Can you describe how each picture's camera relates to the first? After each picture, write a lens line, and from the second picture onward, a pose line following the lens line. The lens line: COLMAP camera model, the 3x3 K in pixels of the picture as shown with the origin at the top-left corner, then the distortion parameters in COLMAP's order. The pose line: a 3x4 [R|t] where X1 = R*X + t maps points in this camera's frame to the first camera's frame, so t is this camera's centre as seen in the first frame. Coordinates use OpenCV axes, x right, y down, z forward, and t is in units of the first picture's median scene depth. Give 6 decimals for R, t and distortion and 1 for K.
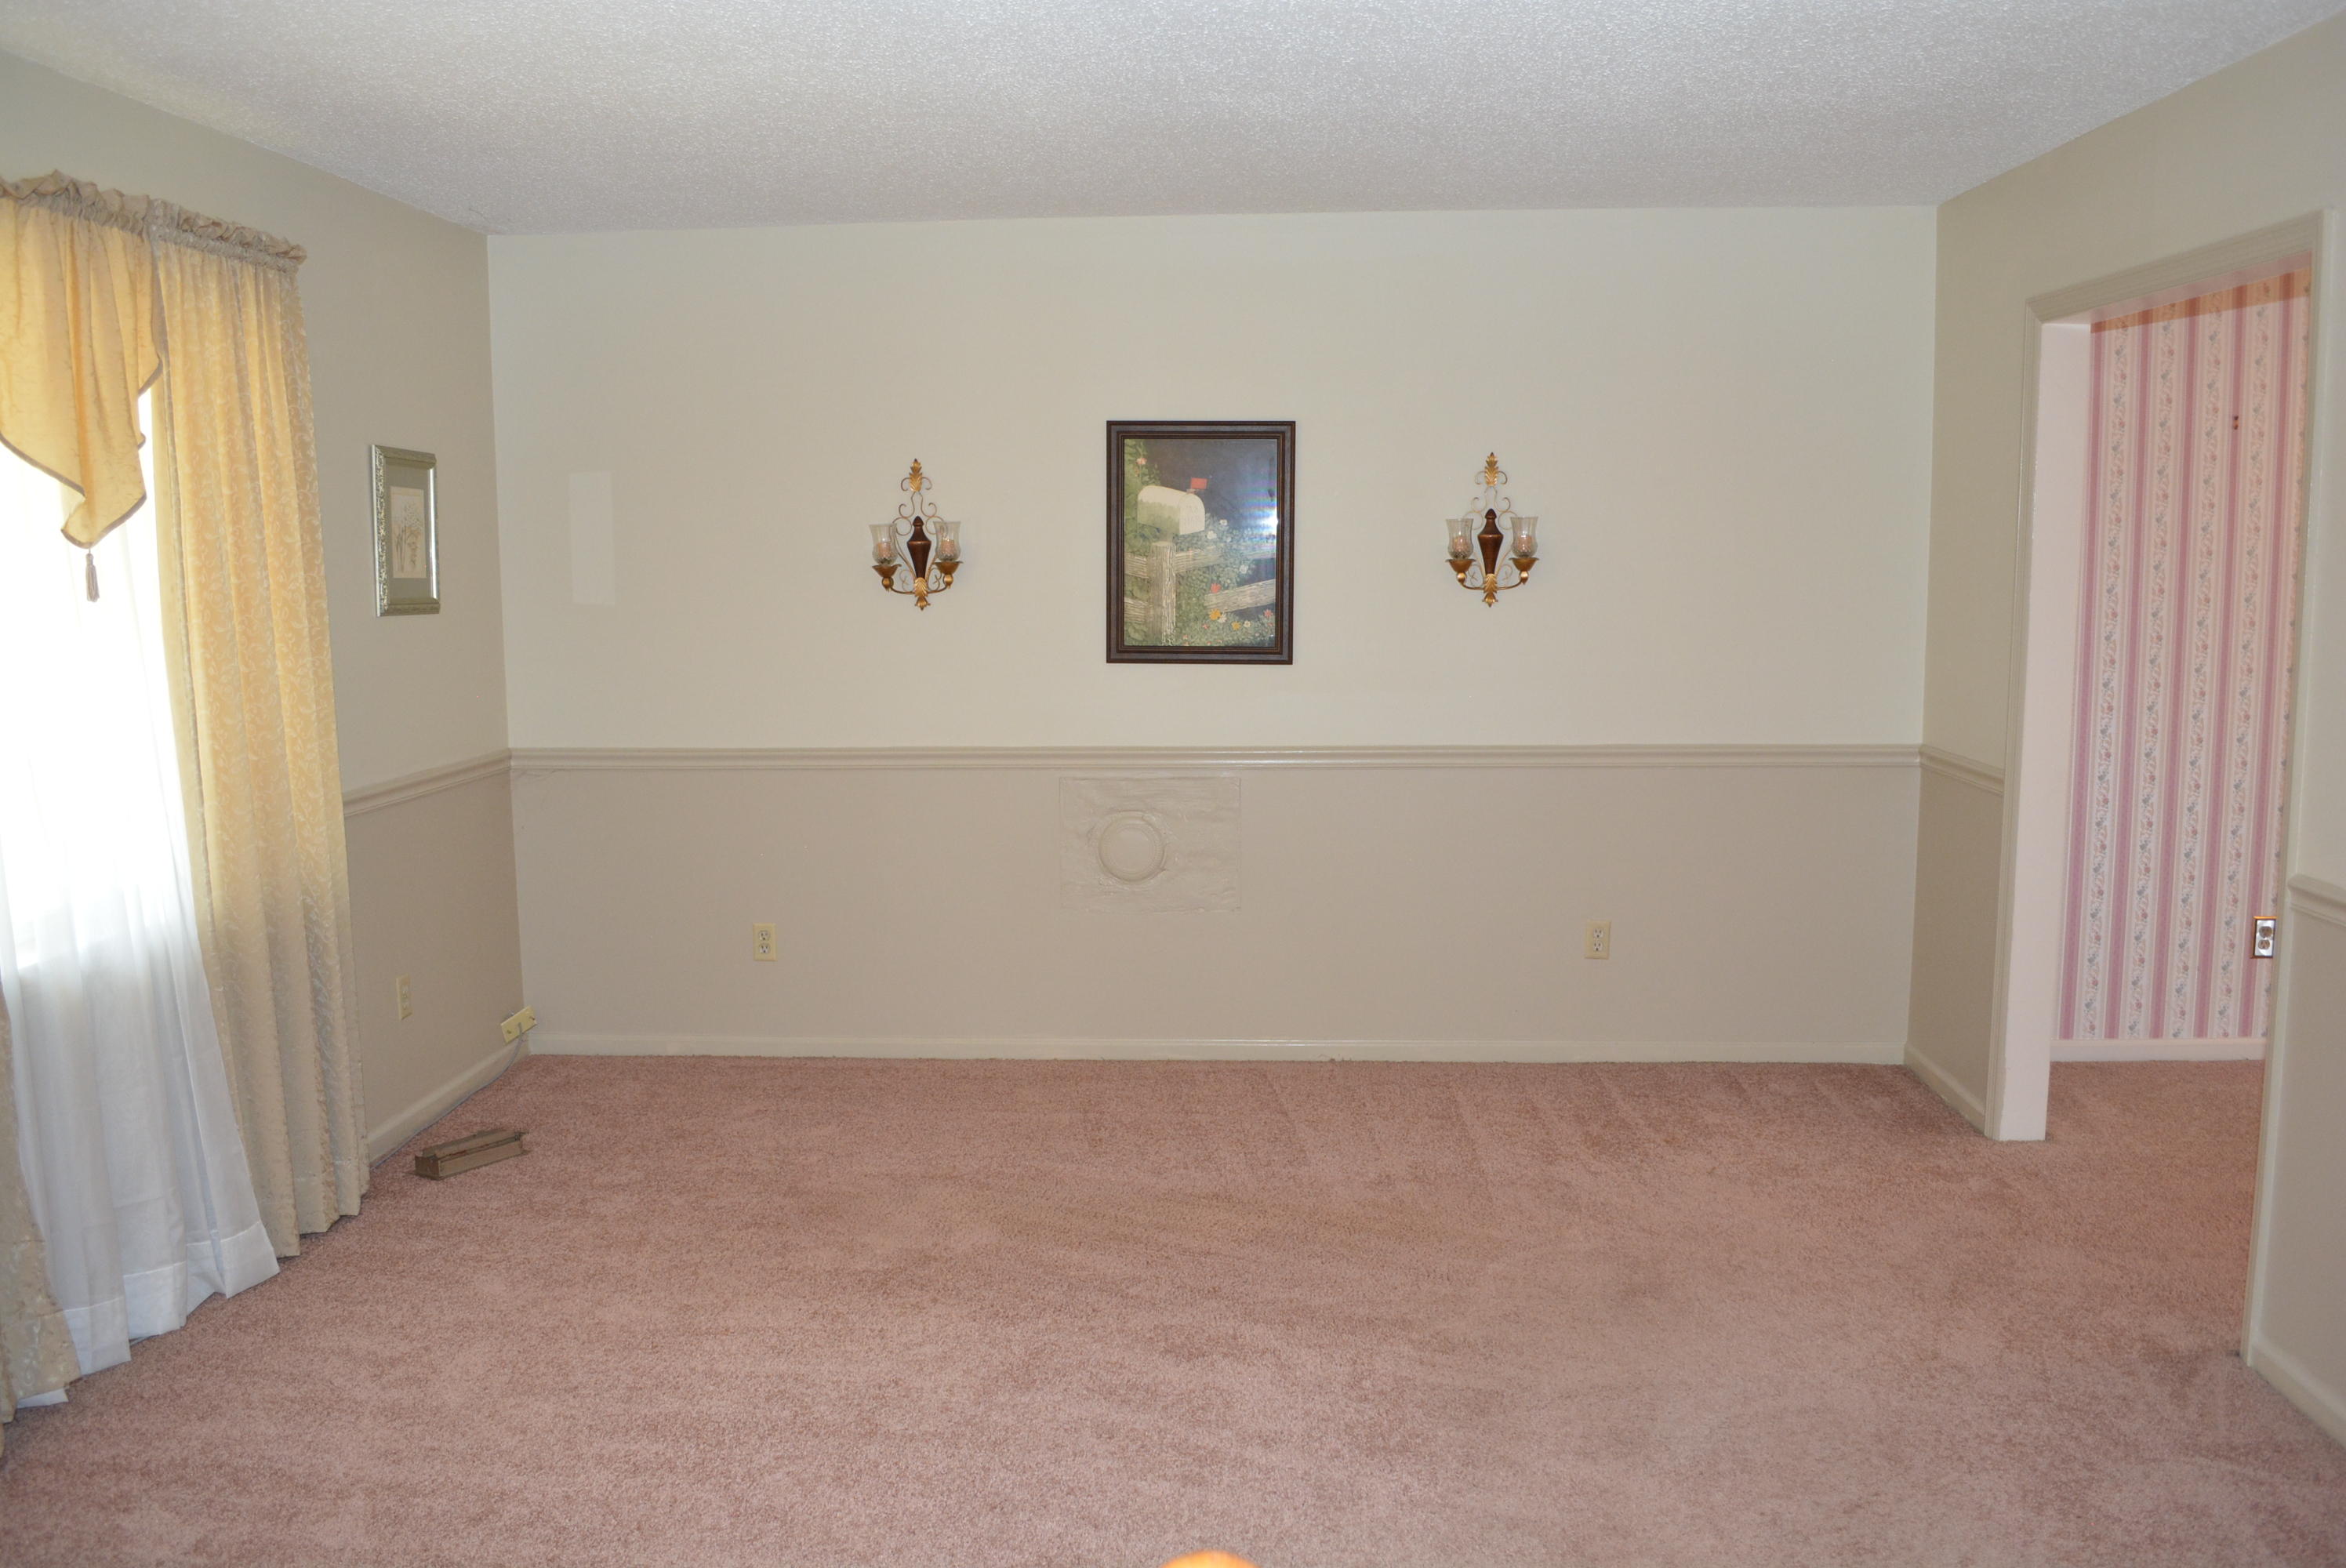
lens RADIAL K [[1854.1, 0, 1177.0], [0, 1854.1, 788.9], [0, 0, 1]] dist [-0.084959, 0.014310]
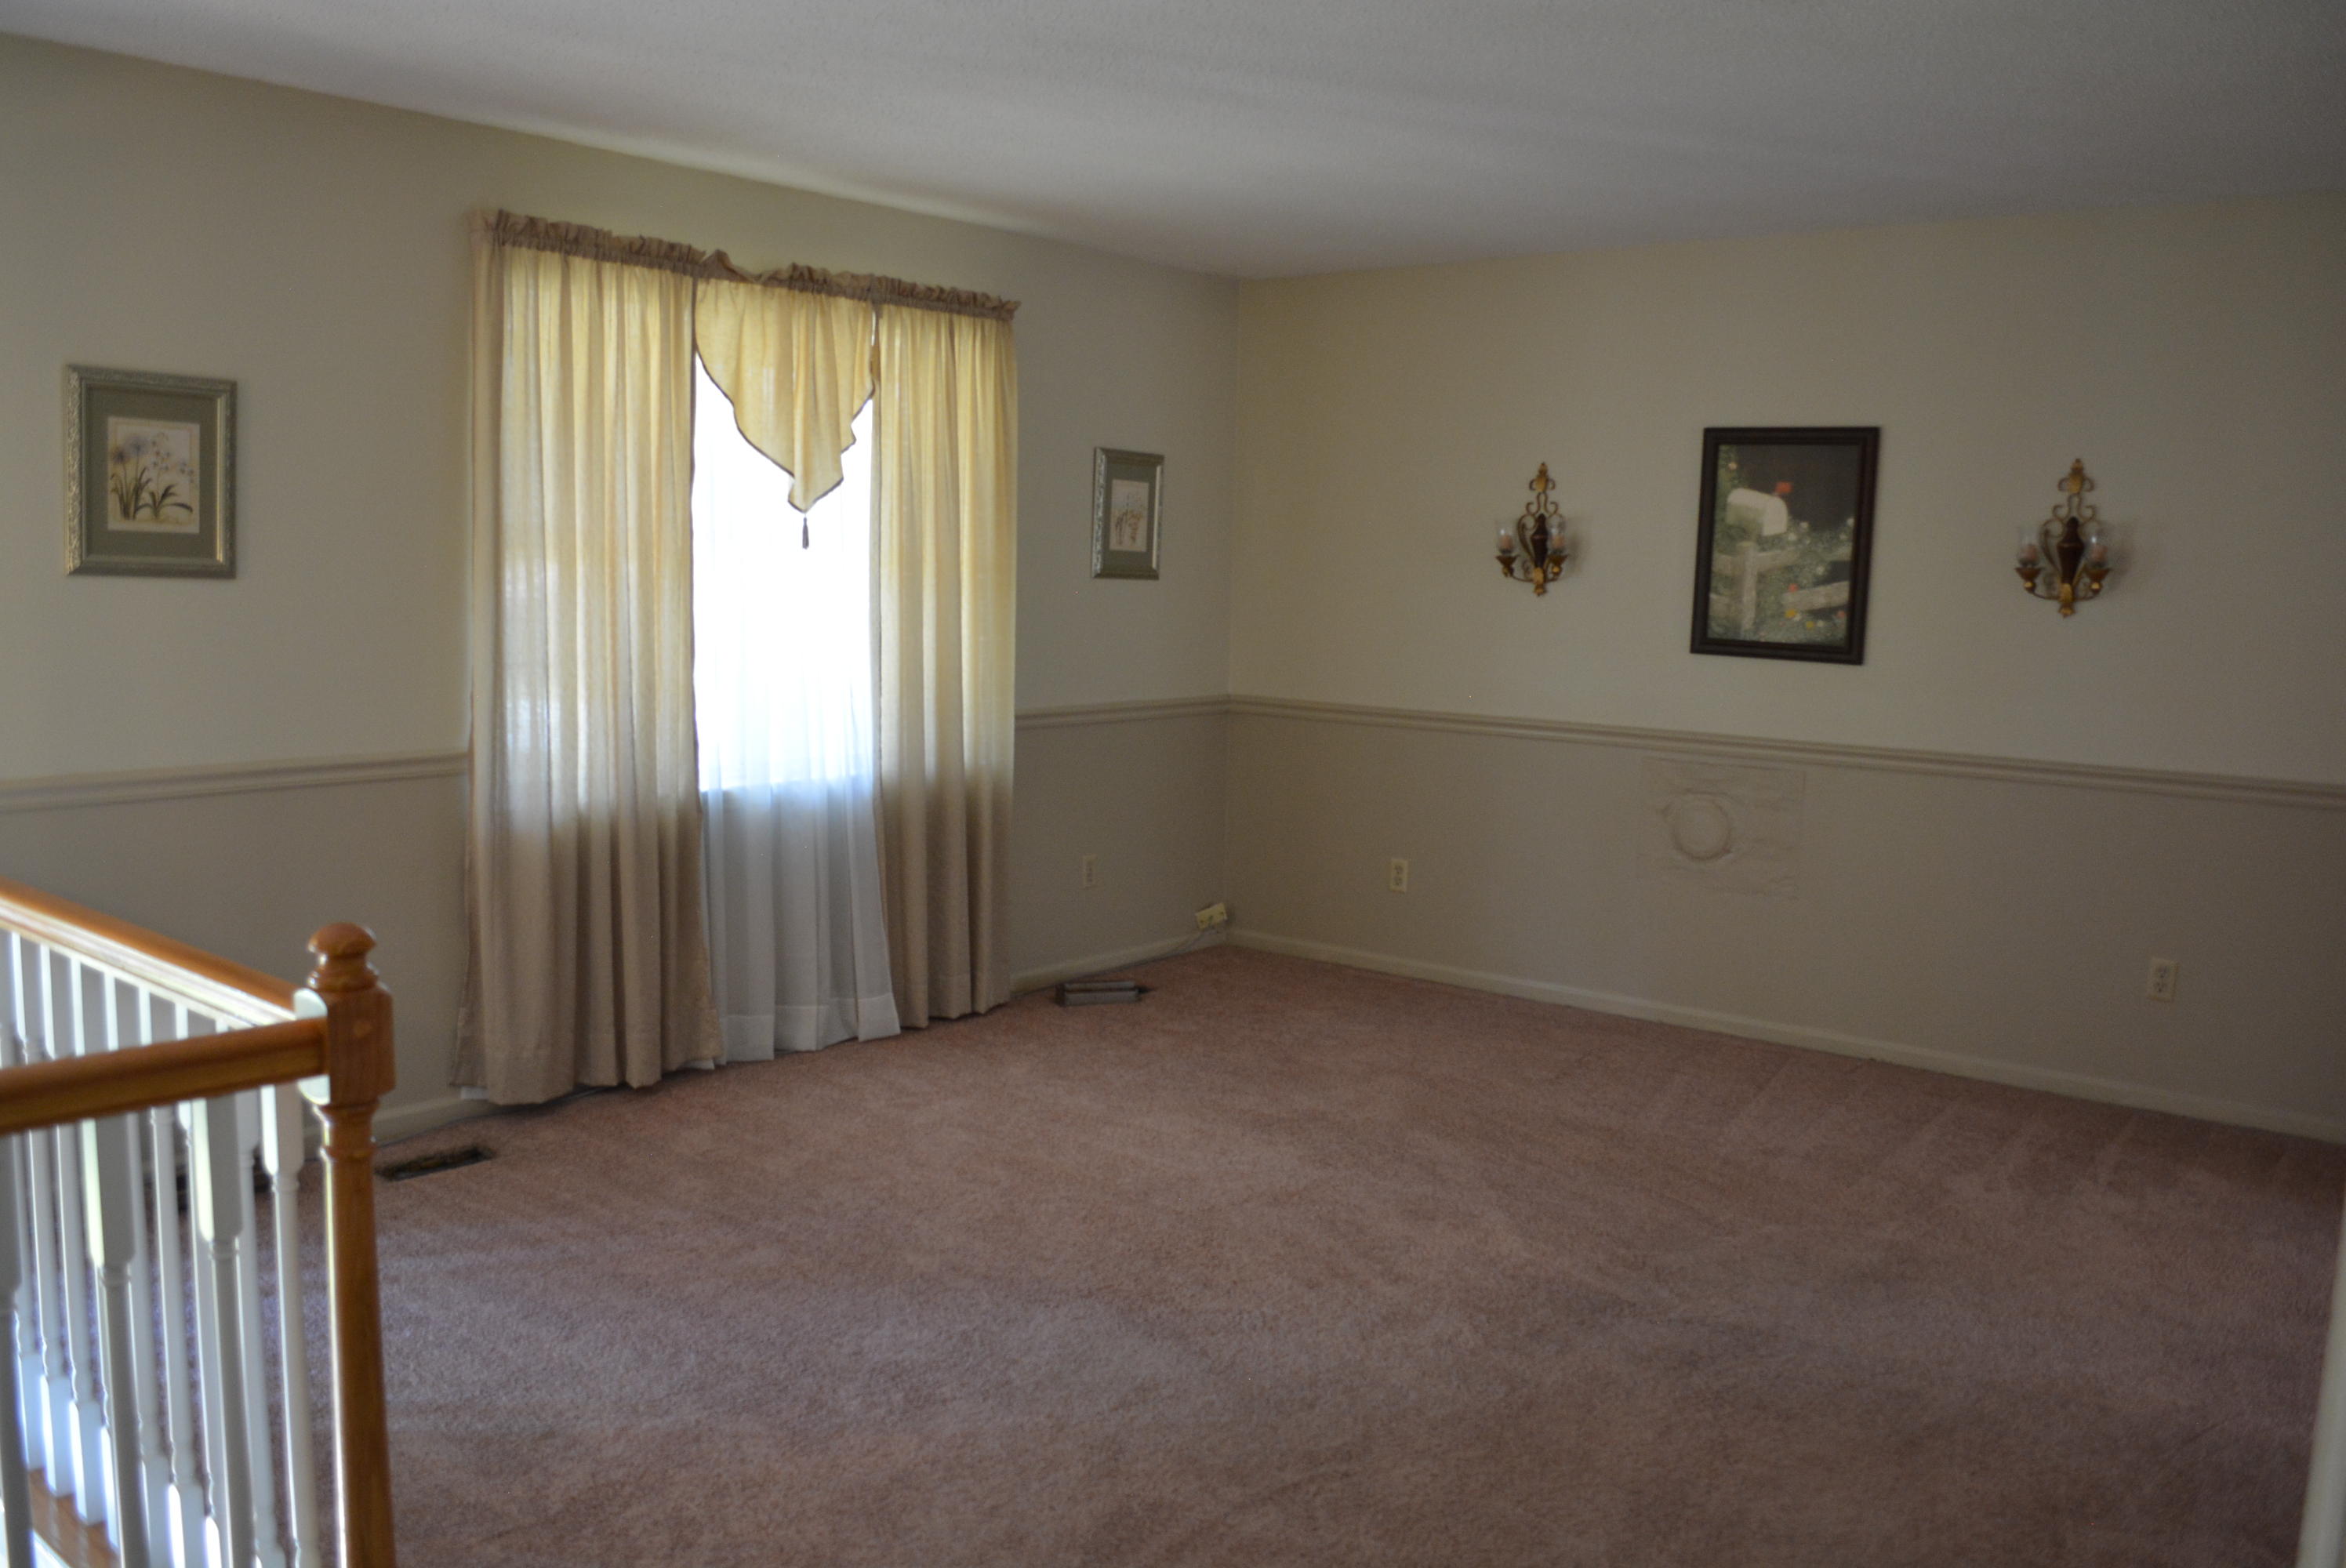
lens RADIAL K [[1854.1, 0, 1177.0], [0, 1854.1, 788.9], [0, 0, 1]] dist [-0.084959, 0.014310]
pose [[0.810552, 0.098490, -0.577326, 0.351651], [-0.103694, 0.994319, 0.024044, 0.015787], [0.576415, 0.040377, 0.816159, -0.040235]]
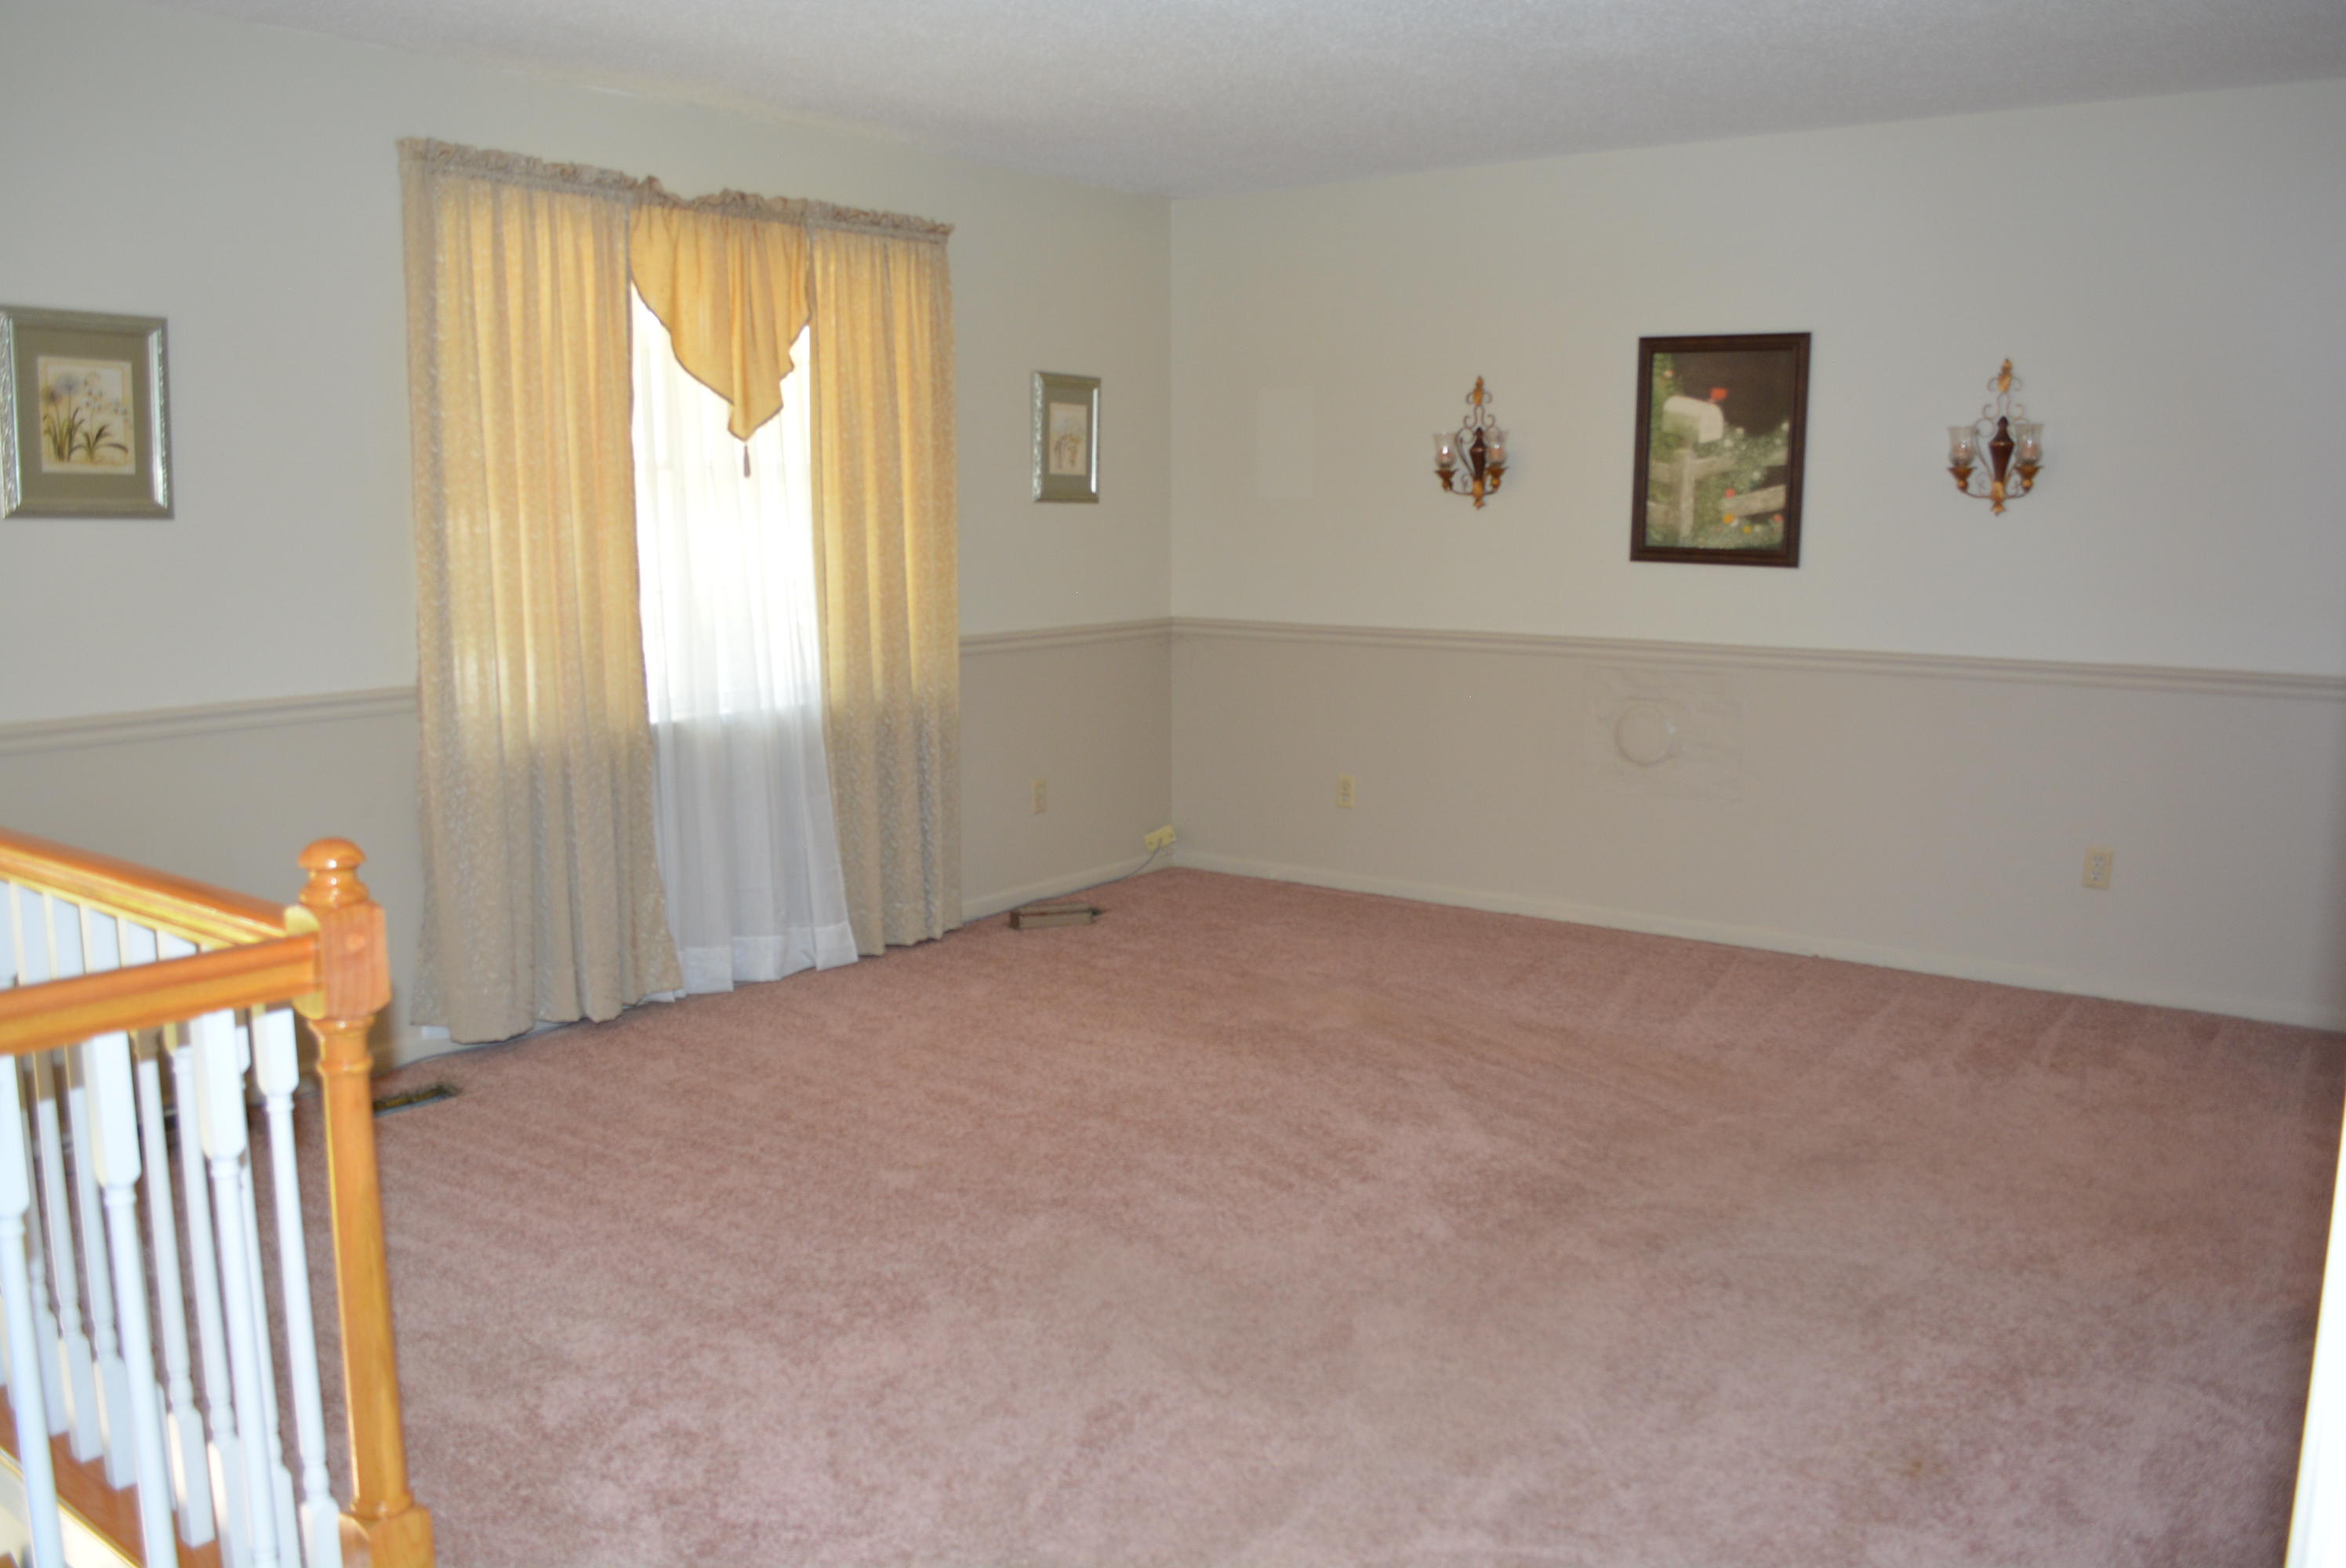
lens RADIAL K [[1854.1, 0, 1177.0], [0, 1854.1, 788.9], [0, 0, 1]] dist [-0.084959, 0.014310]
pose [[0.833921, 0.093556, -0.543896, 0.347012], [-0.075609, 0.995601, 0.055328, 0.025576], [0.546680, -0.005015, 0.837327, -0.050175]]
